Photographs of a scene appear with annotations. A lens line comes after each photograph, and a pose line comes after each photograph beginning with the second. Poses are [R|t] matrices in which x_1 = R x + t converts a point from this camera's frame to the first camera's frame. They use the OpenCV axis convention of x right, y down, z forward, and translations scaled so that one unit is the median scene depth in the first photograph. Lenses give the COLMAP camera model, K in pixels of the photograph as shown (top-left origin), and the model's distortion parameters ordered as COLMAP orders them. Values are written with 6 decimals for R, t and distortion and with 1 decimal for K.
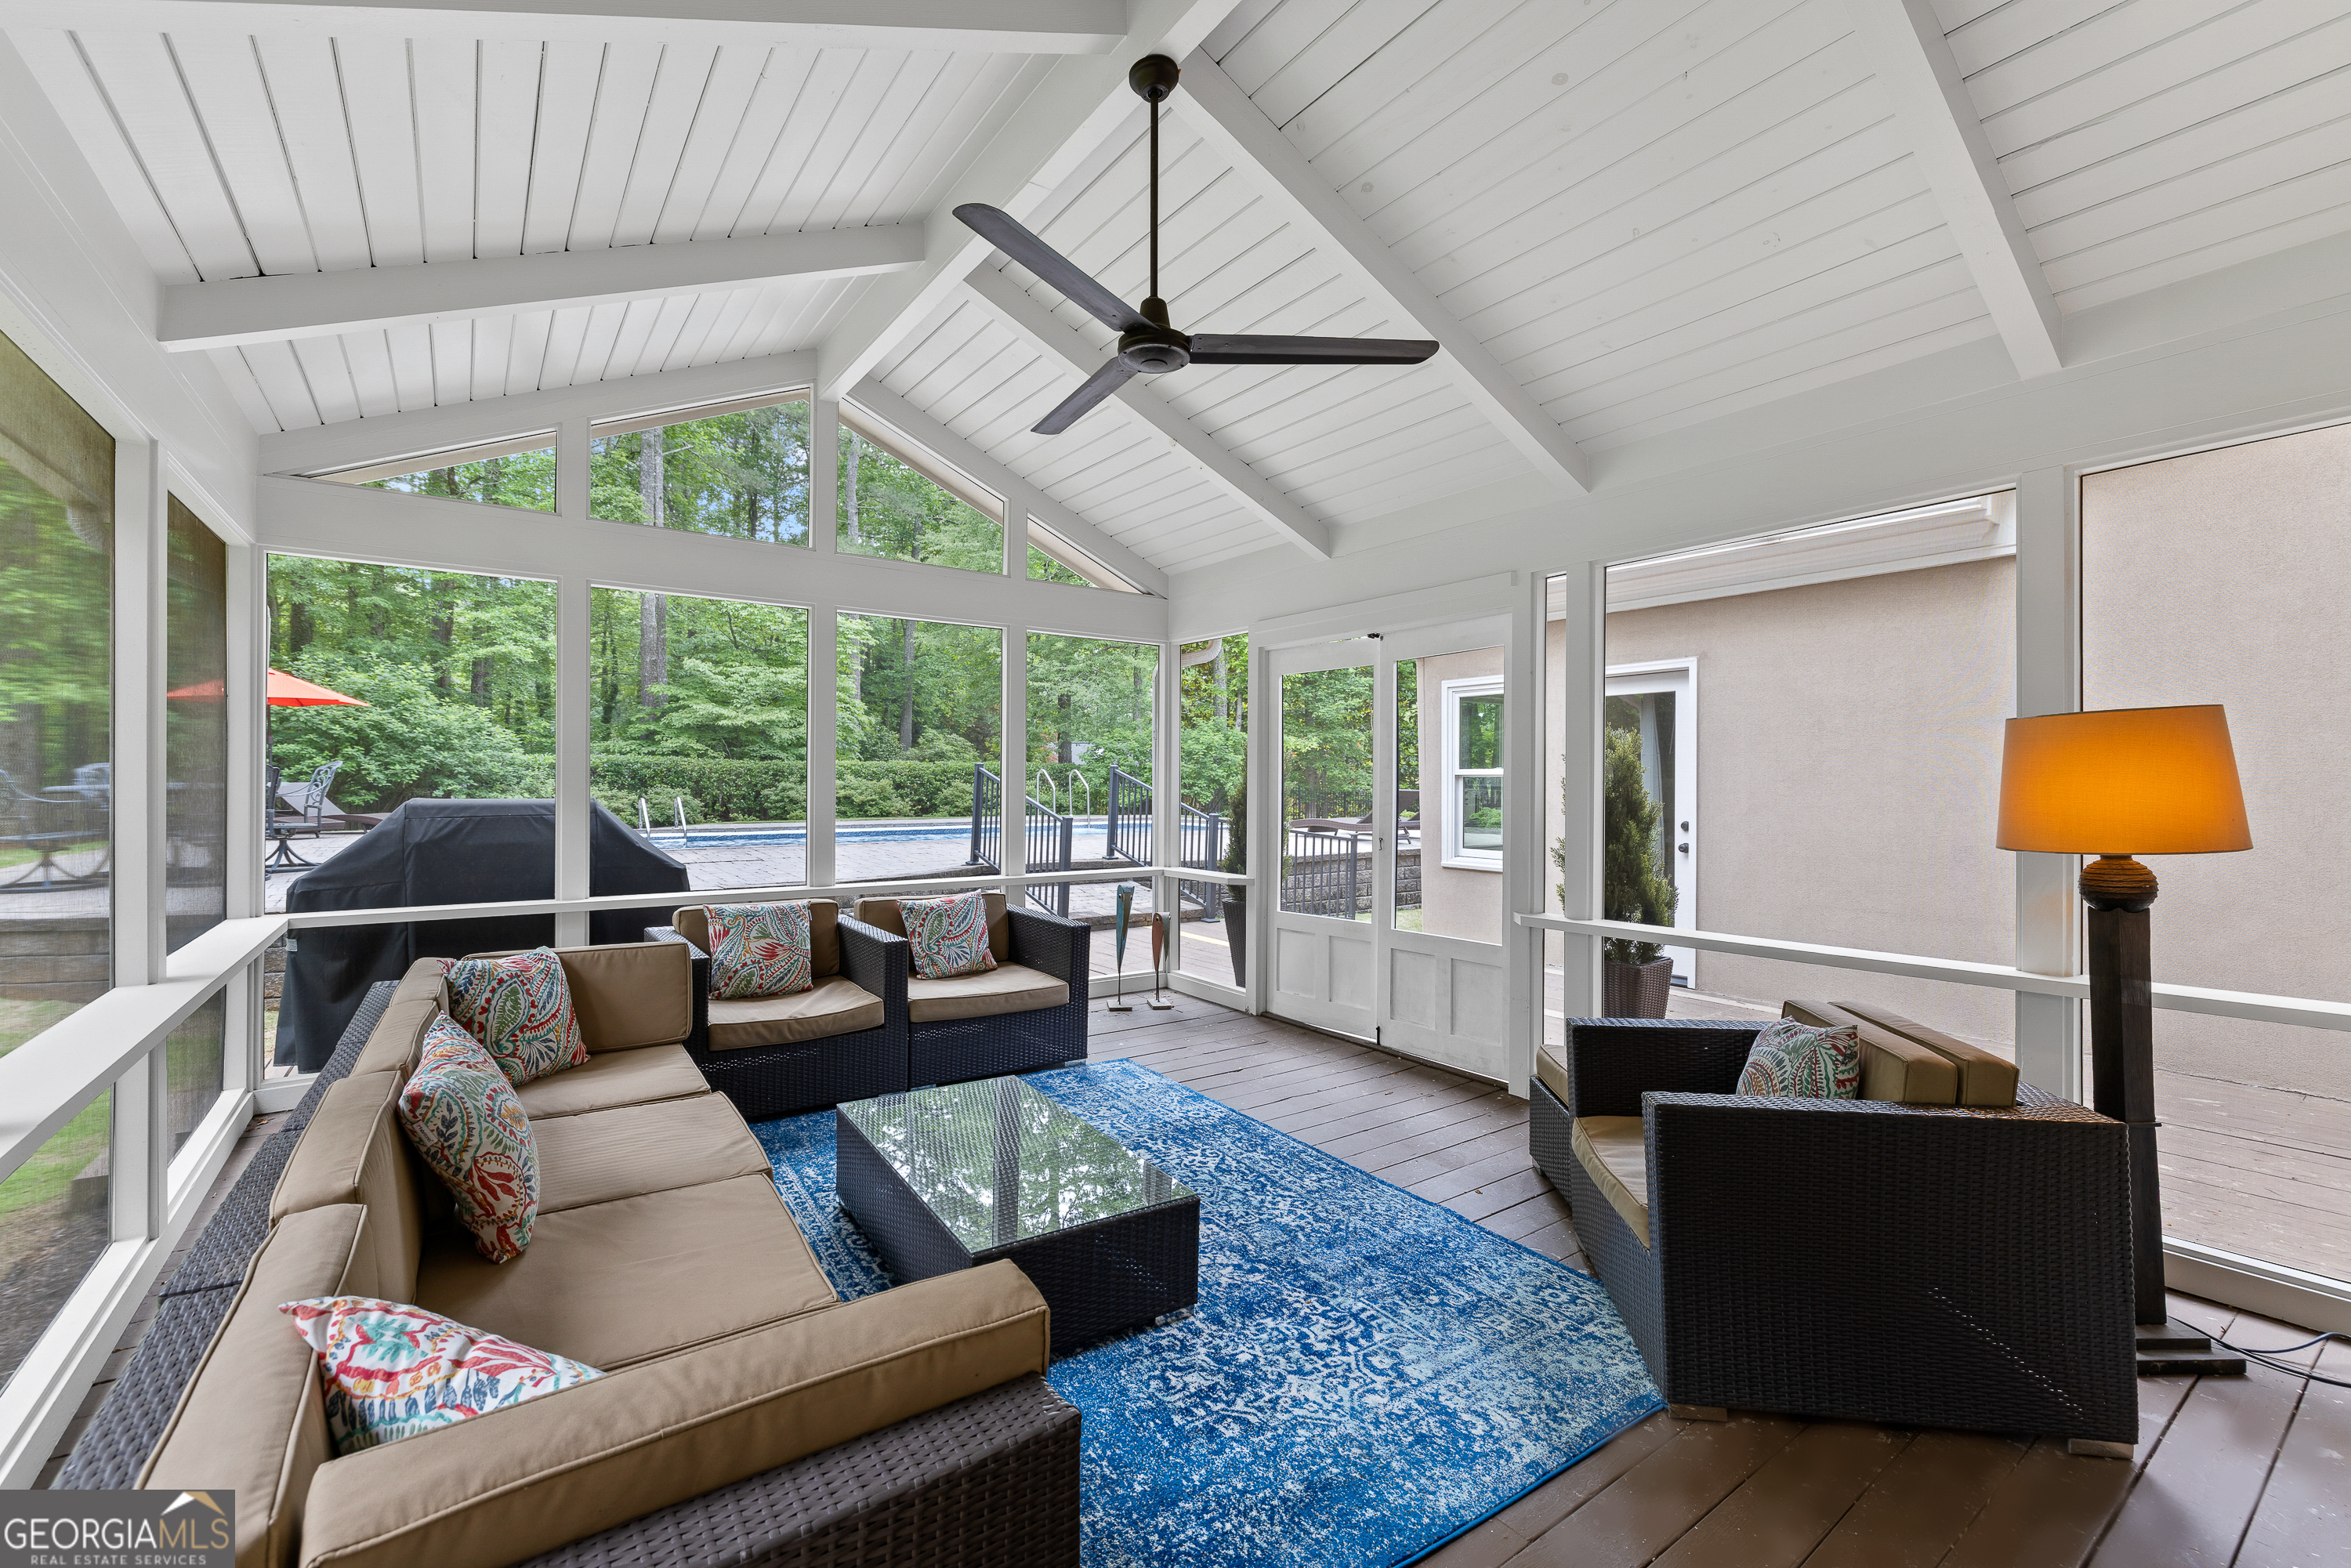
lens RADIAL K [[1030.1, 0, 1175.5], [0, 1030.1, 784.0], [0, 0, 1]] dist [0.006223, -0.000279]
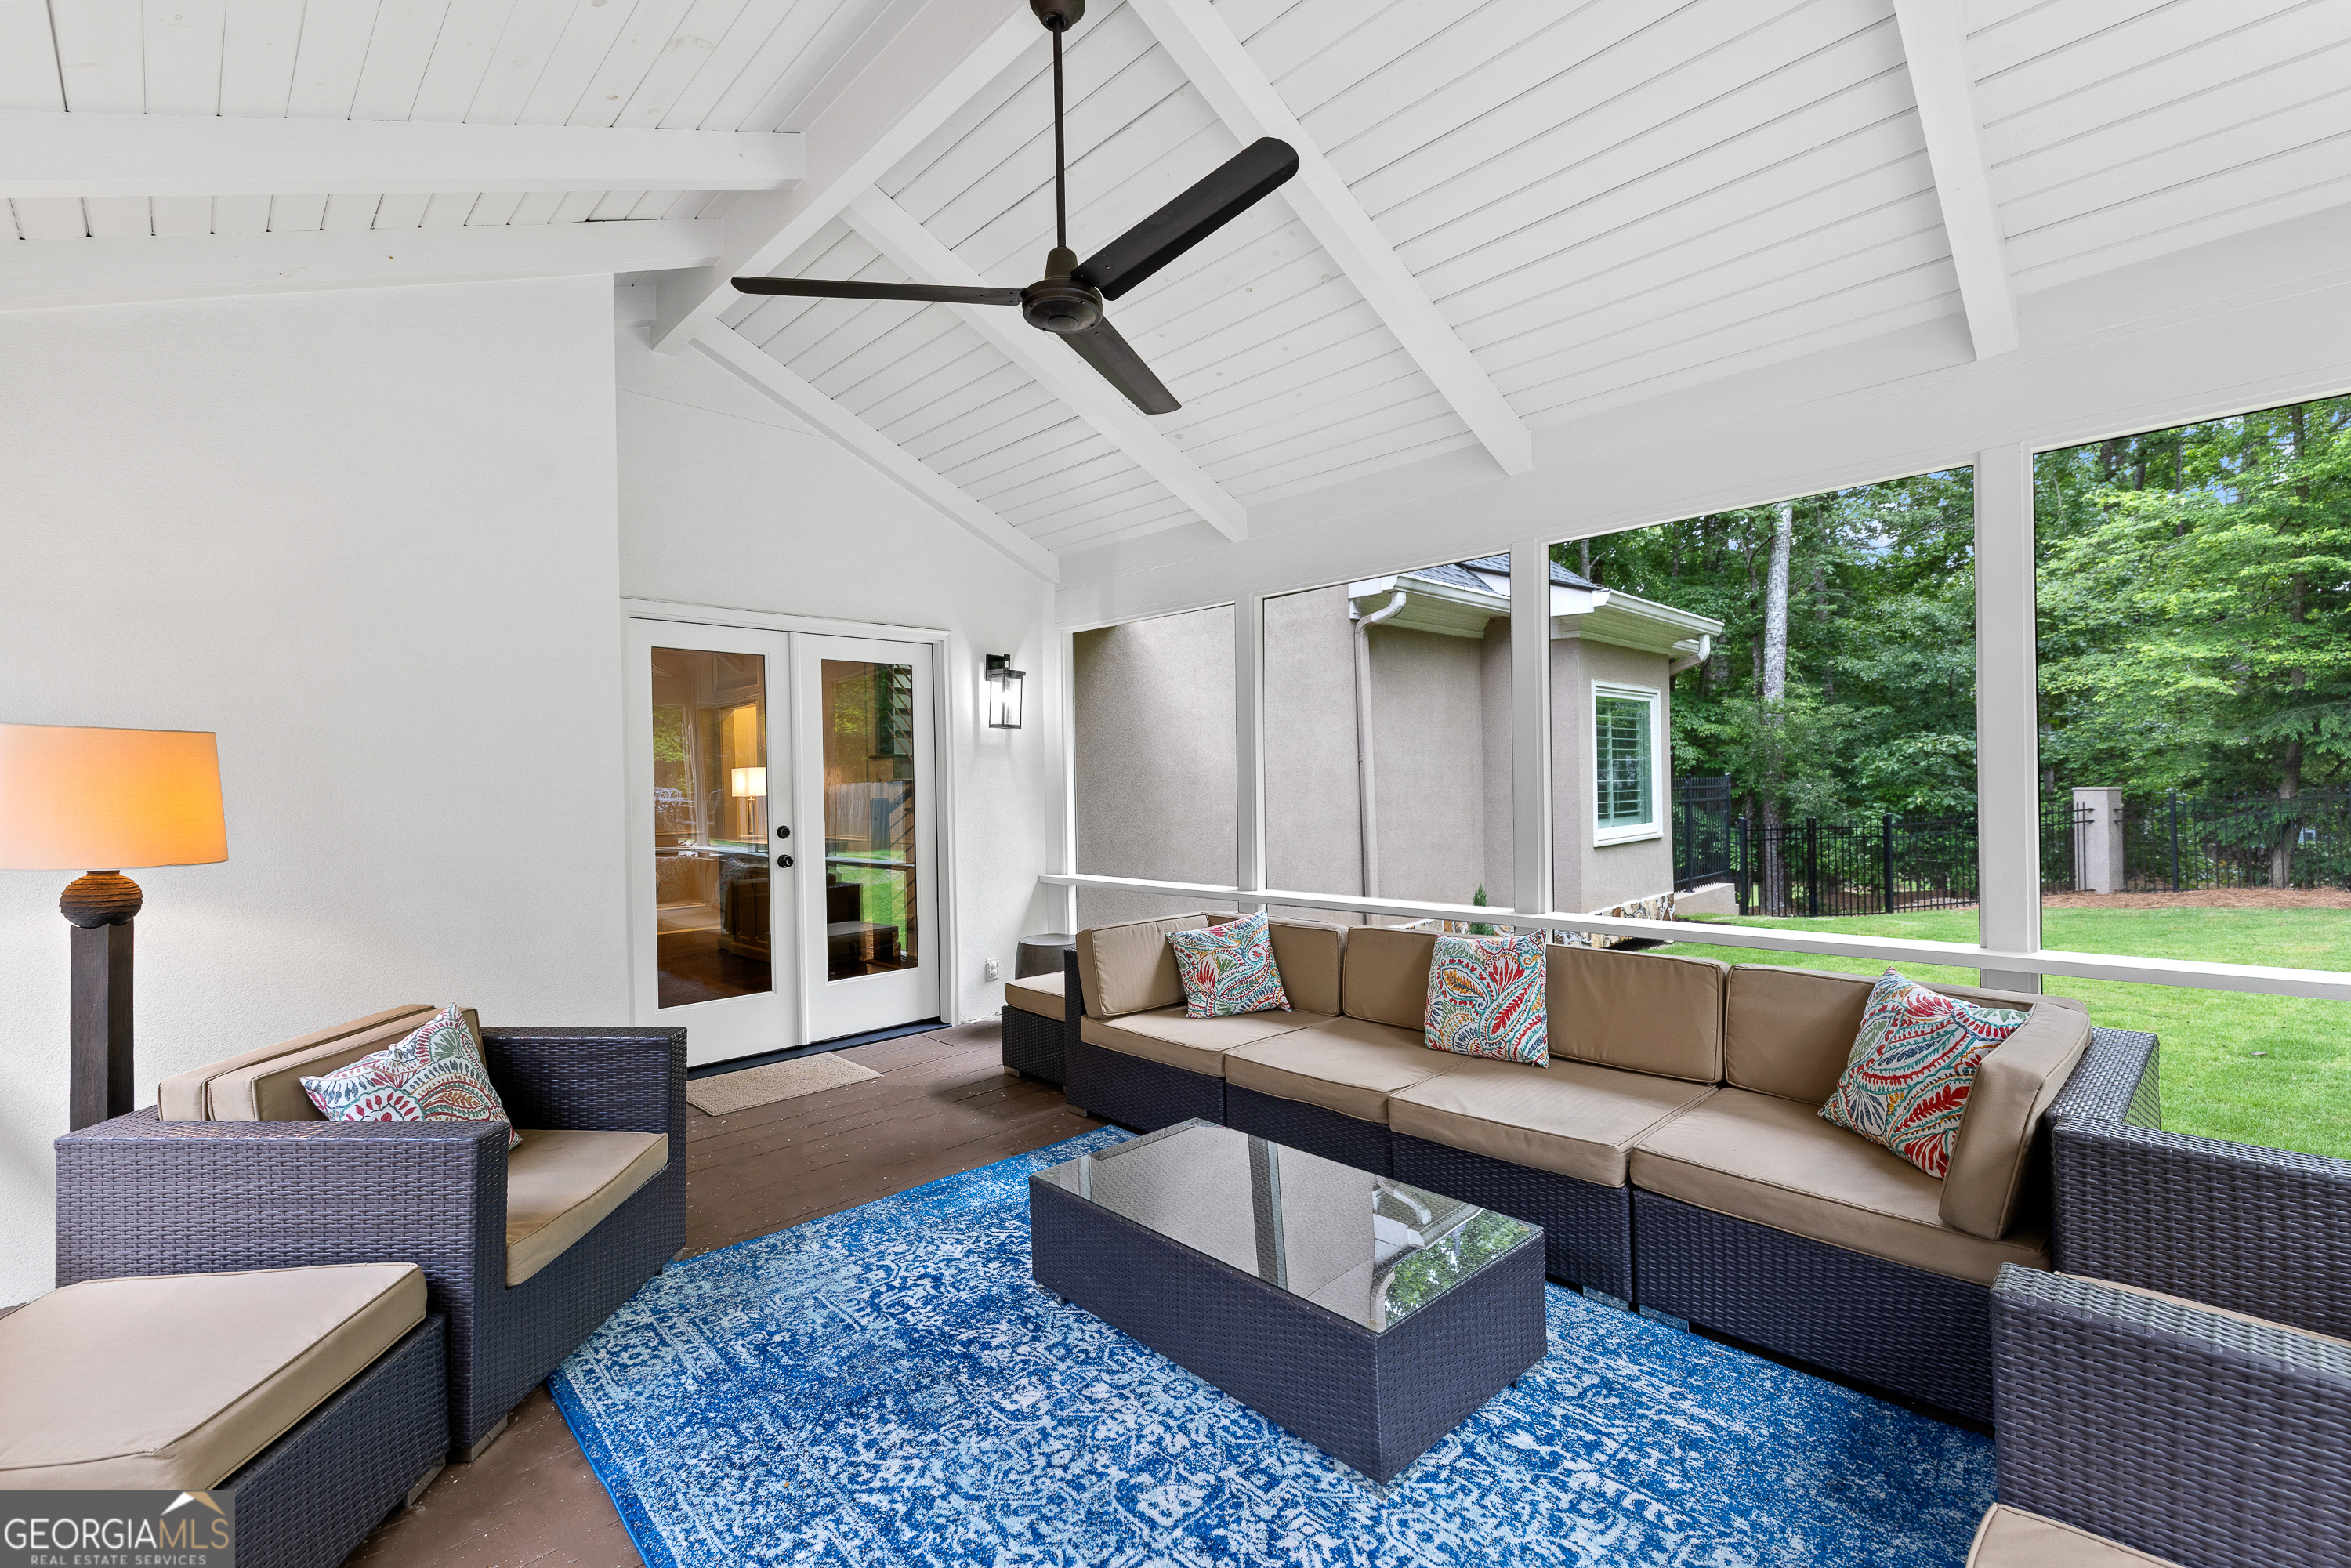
lens RADIAL K [[1030.1, 0, 1175.5], [0, 1030.1, 784.0], [0, 0, 1]] dist [0.006223, -0.000279]
pose [[-0.988107, 0.018152, -0.152692, 0.028965], [0.017640, 0.999833, 0.004710, -0.002071], [0.152752, 0.001960, -0.988263, 2.042400]]
